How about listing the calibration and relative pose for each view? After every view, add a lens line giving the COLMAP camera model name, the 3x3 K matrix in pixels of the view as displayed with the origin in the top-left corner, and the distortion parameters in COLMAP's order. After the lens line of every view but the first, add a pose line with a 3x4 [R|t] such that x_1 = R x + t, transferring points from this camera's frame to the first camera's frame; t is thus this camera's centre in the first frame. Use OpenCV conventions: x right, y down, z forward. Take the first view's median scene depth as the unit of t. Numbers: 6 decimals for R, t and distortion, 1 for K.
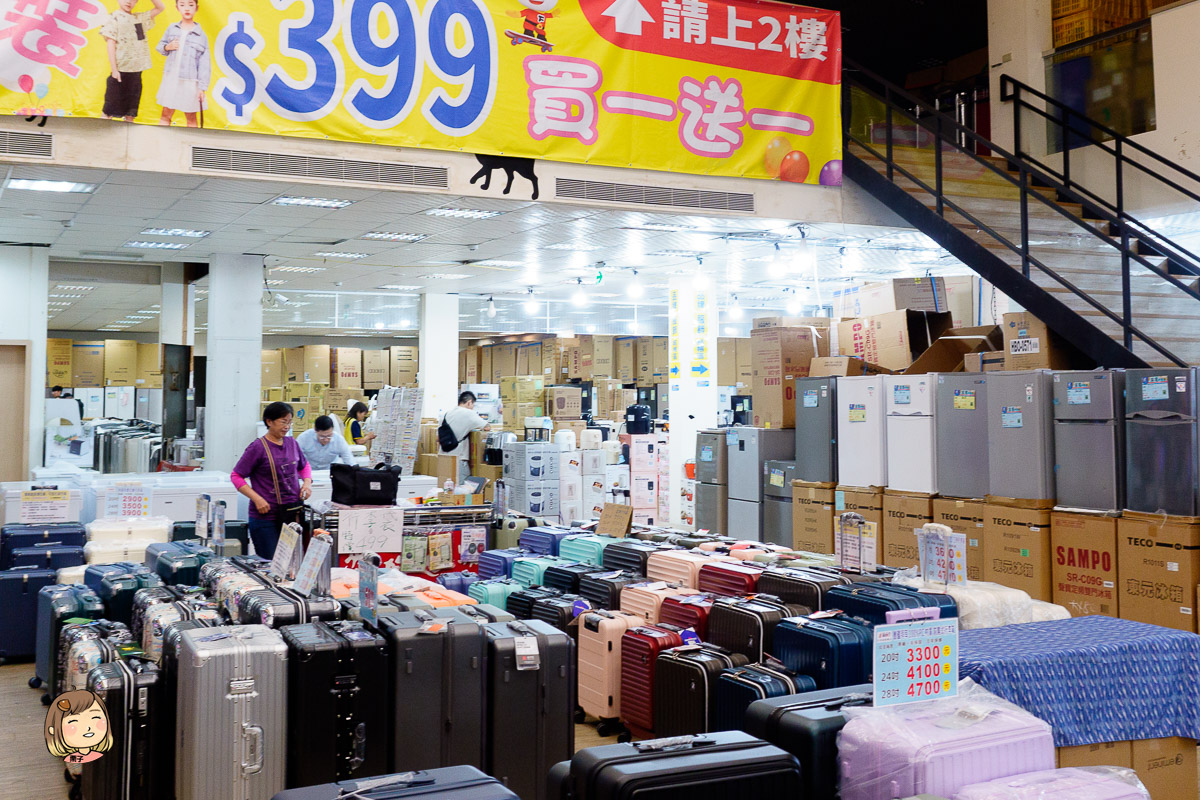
lens RADIAL K [[1181.9, 0, 599.4], [0, 1181.9, 396.4], [0, 0, 1]] dist [-0.128658, 0.000000]
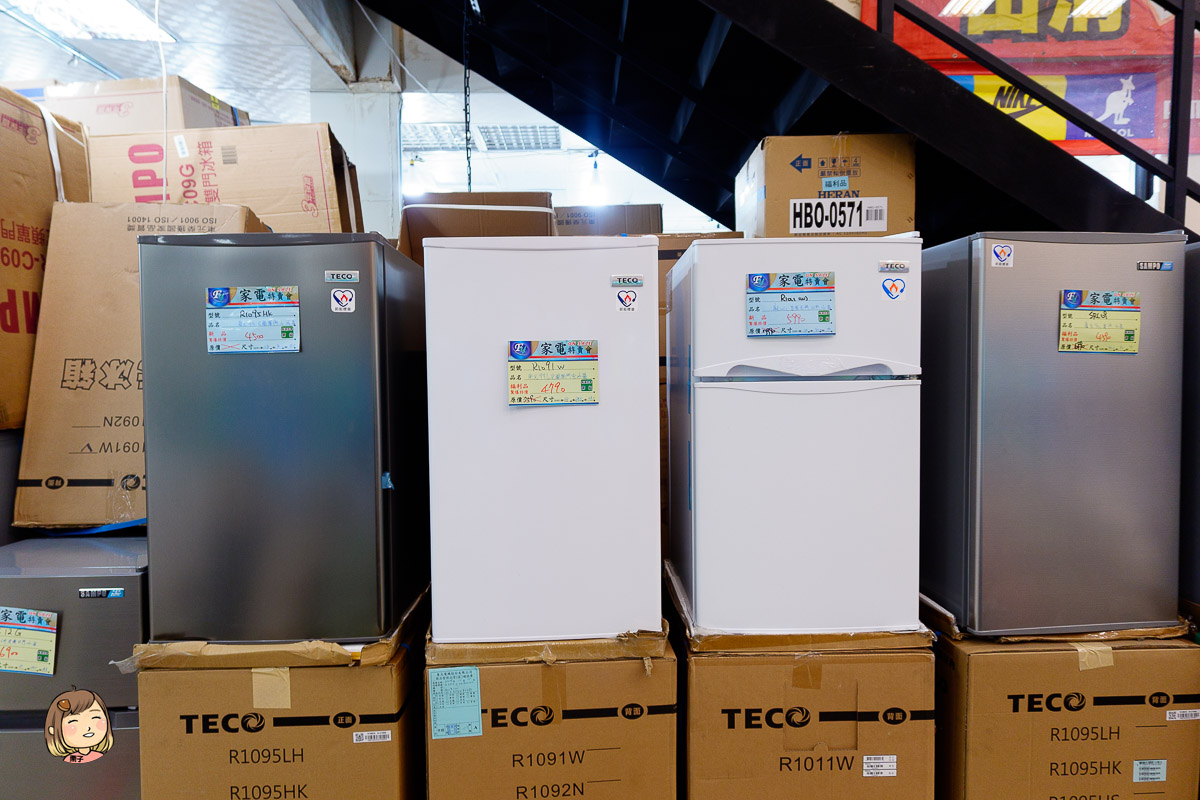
lens RADIAL K [[727.4, 0, 599.6], [0, 727.4, 399.5], [0, 0, 1]] dist [-0.003208, 0.000331]
pose [[0.407789, -0.046892, 0.911871, 0.071547], [0.001366, 0.998711, 0.050747, 0.011529], [-0.913075, -0.019449, 0.407327, 0.918194]]
